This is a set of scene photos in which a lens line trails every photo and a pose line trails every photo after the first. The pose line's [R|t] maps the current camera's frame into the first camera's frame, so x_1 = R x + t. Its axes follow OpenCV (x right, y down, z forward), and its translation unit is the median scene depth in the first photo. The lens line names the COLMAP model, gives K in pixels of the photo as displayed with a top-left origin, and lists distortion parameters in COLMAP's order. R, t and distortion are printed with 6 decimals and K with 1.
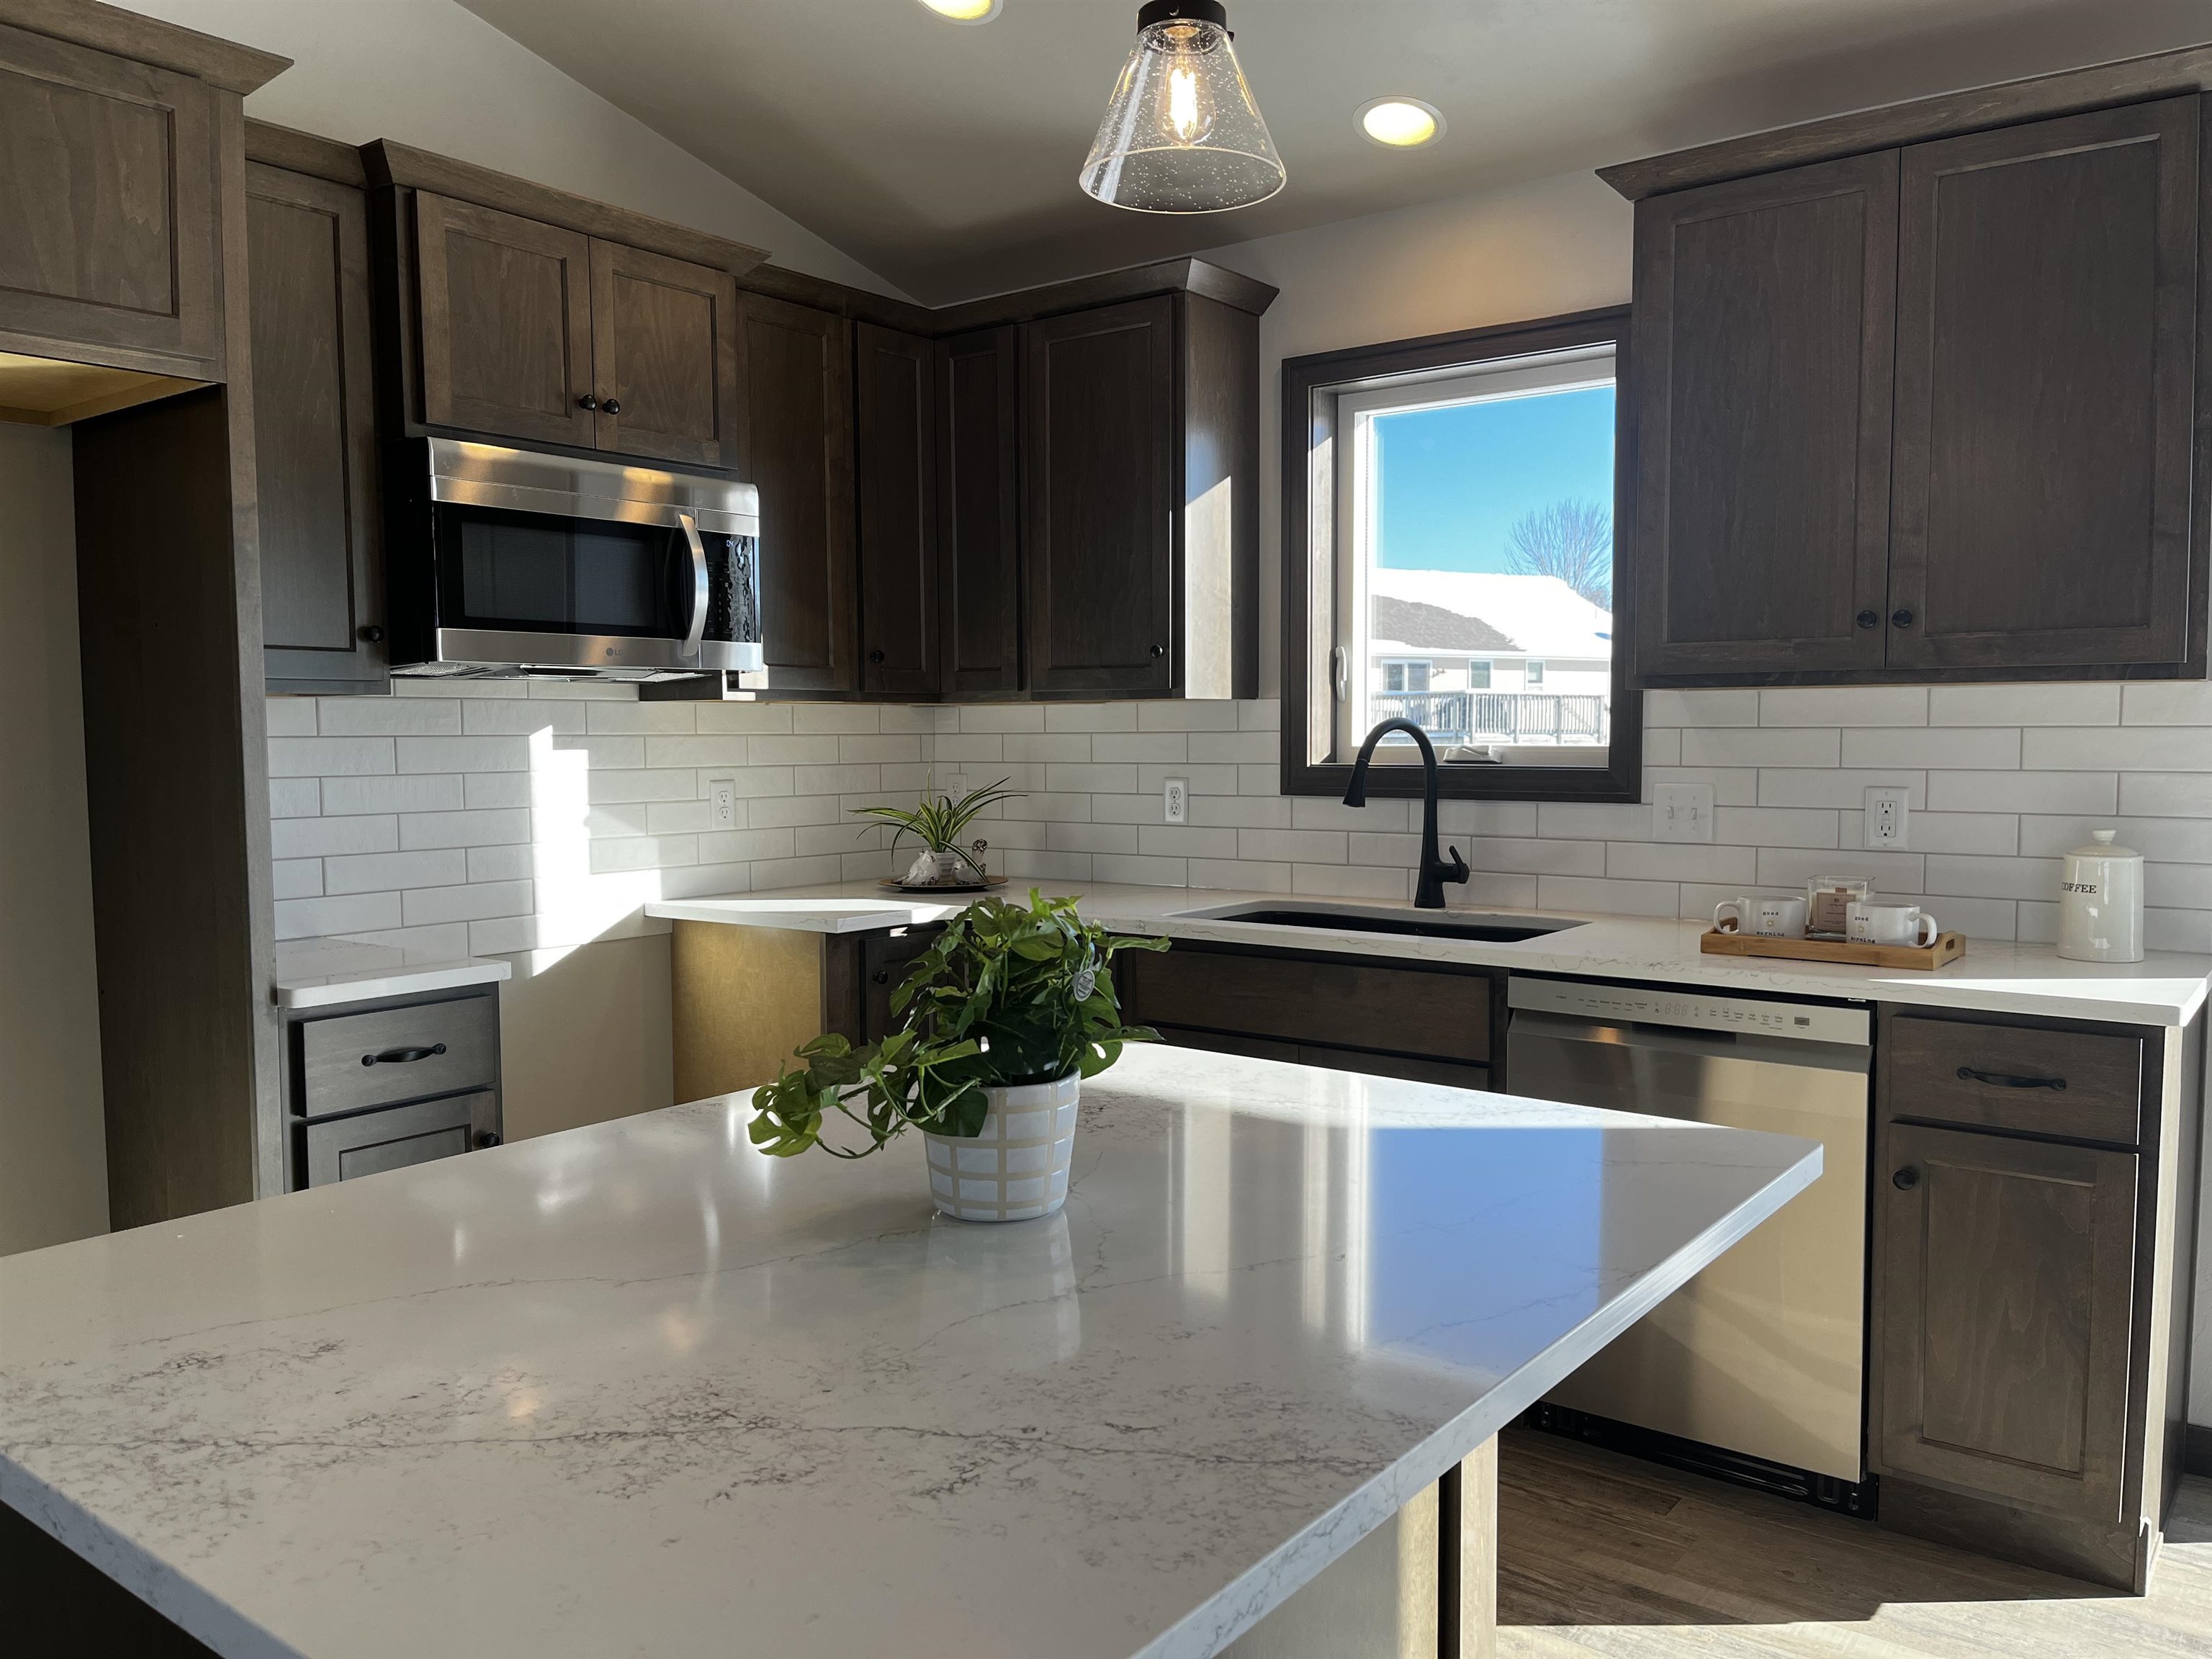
lens RADIAL K [[1675.6, 0, 1104.7], [0, 1675.6, 840.9], [0, 0, 1]] dist [0.077270, -0.101976]
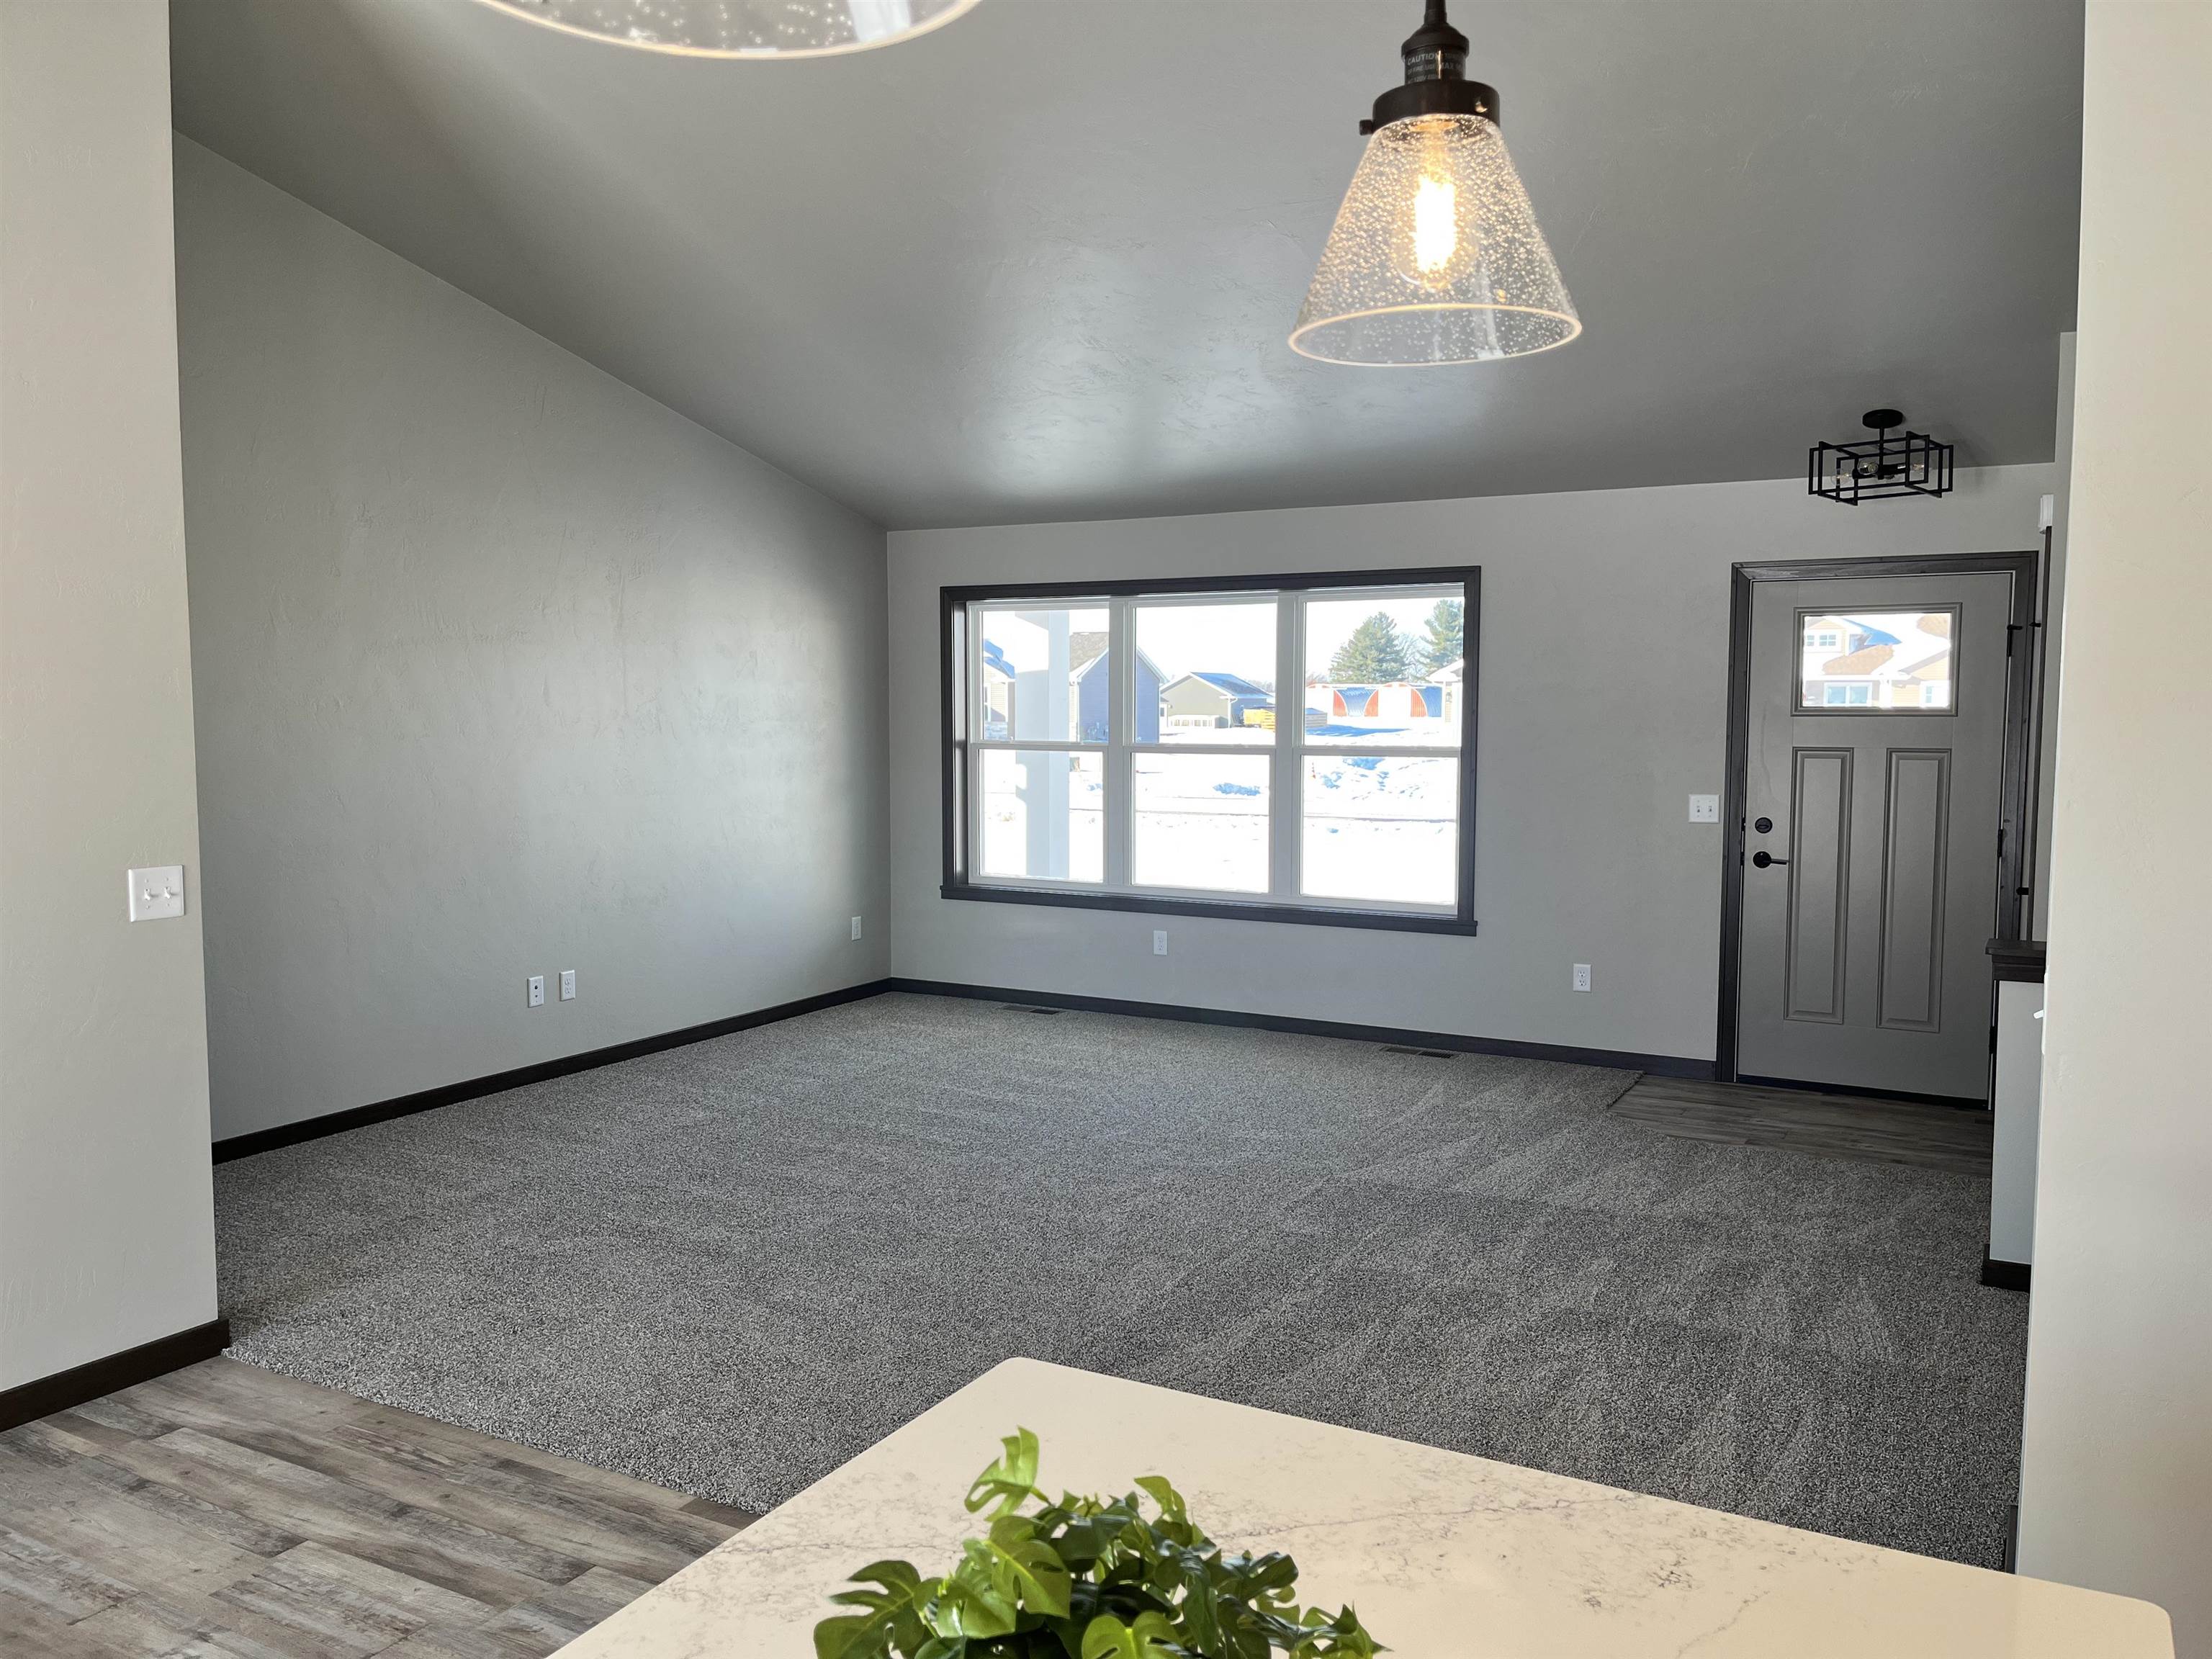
lens RADIAL K [[1675.6, 0, 1095.6], [0, 1675.6, 834.8], [0, 0, 1]] dist [0.077270, -0.101976]
pose [[-0.990291, 0.017484, -0.137904, 0.008167], [-0.003329, 0.988791, 0.149268, -0.124232], [0.138968, 0.148278, -0.979133, 0.646270]]
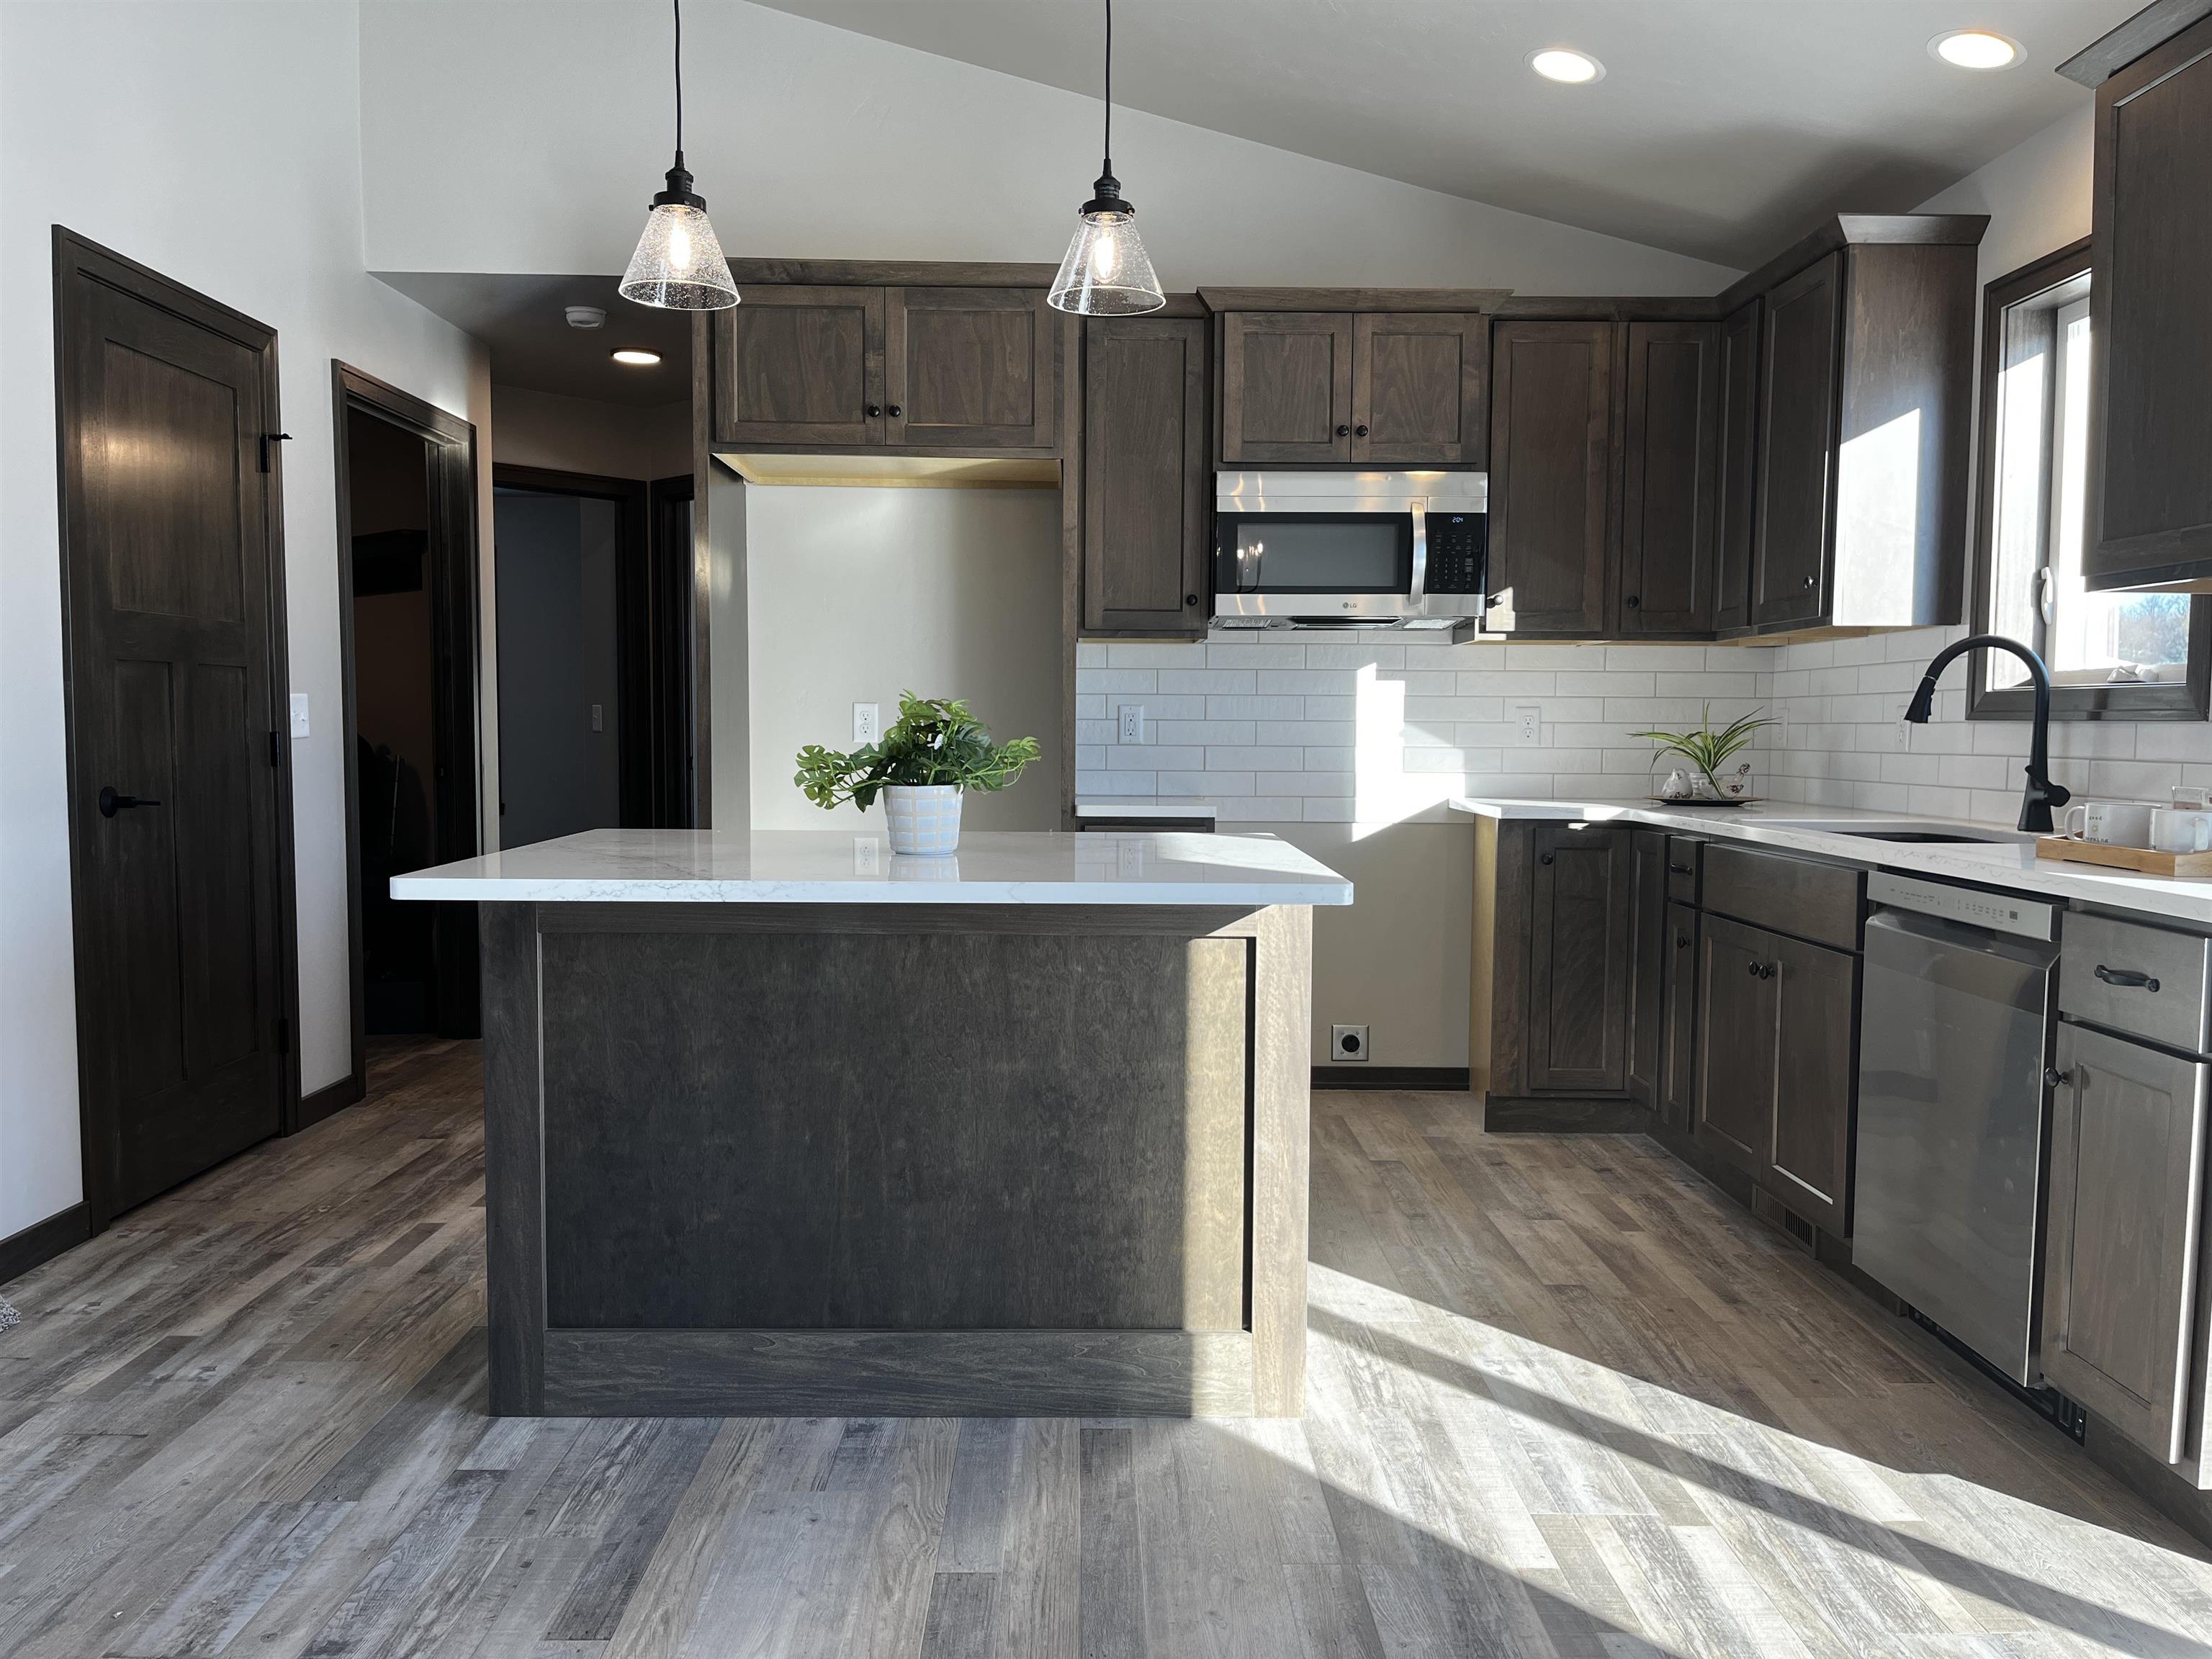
lens RADIAL K [[1675.6, 0, 1104.4], [0, 1675.6, 838.6], [0, 0, 1]] dist [0.077270, -0.101976]
pose [[0.618433, 0.064137, -0.783216, 0.676983], [-0.063951, 0.997466, 0.031186, 0.050804], [0.783231, 0.030800, 0.620968, -0.030136]]
